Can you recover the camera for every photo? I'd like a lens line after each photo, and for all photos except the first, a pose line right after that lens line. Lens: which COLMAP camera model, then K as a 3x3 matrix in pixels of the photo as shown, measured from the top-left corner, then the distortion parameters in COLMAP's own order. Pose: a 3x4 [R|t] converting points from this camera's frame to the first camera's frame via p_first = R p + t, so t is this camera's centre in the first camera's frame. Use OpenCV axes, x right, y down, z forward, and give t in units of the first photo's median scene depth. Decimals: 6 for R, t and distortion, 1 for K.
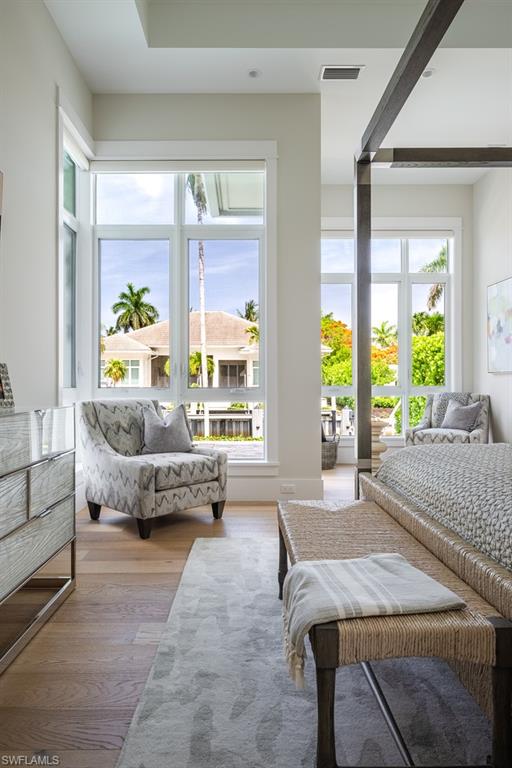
lens RADIAL K [[515.2, 0, 243.1], [0, 515.2, 382.0], [0, 0, 1]] dist [-0.001977, -0.003686]
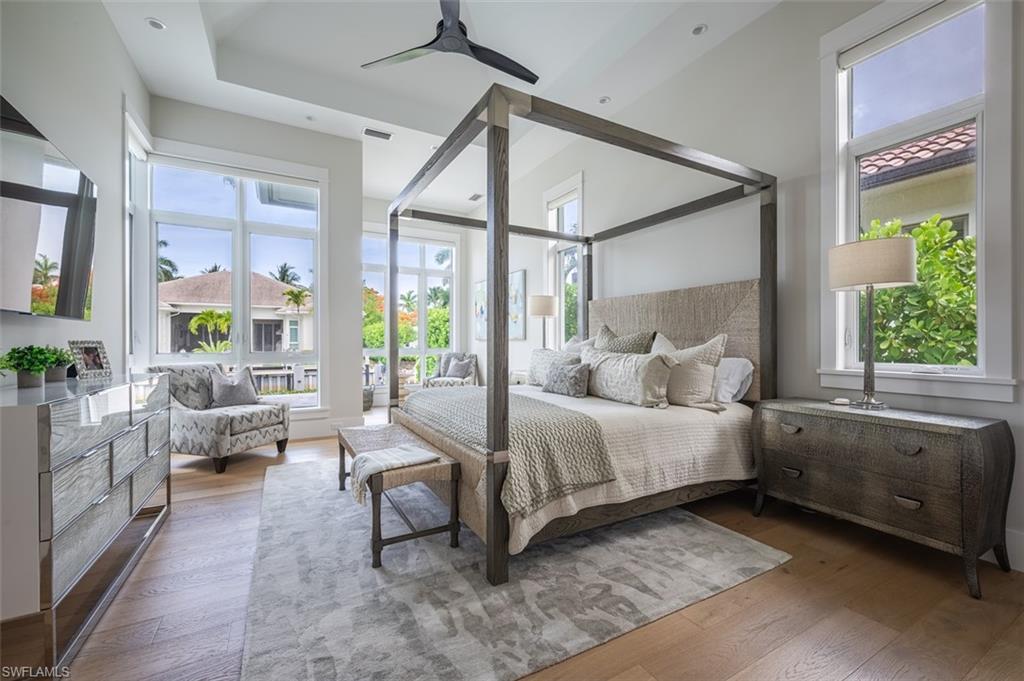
lens RADIAL K [[422.1, 0, 512.8], [0, 422.1, 343.4], [0, 0, 1]] dist [0.008324, 0.000258]
pose [[0.873882, -0.000231, 0.486138, -0.039224], [-0.004049, 0.999962, 0.007754, -0.017426], [-0.486122, -0.008745, 0.873847, -0.159341]]
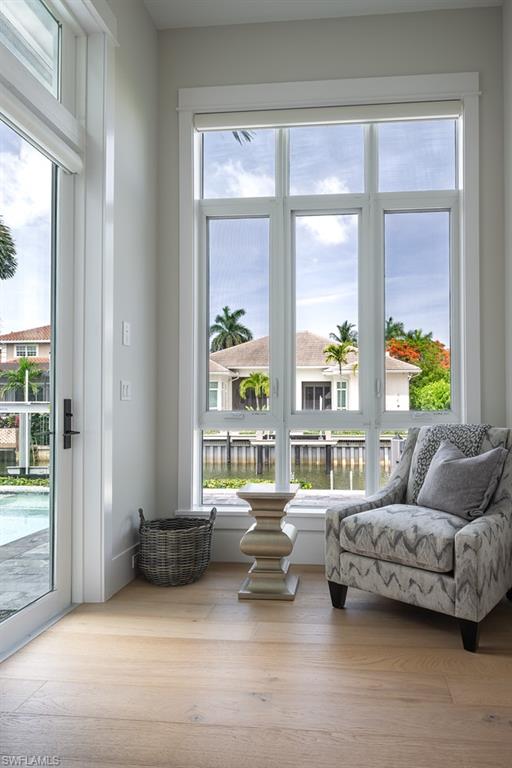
lens RADIAL K [[515.2, 0, 298.8], [0, 515.2, 401.0], [0, 0, 1]] dist [0.002711, 0.000320]
pose [[0.996184, -0.001771, -0.087264, 0.340621], [0.001125, 0.999972, -0.007447, 0.001432], [0.087275, 0.007320, 0.996157, 0.568988]]
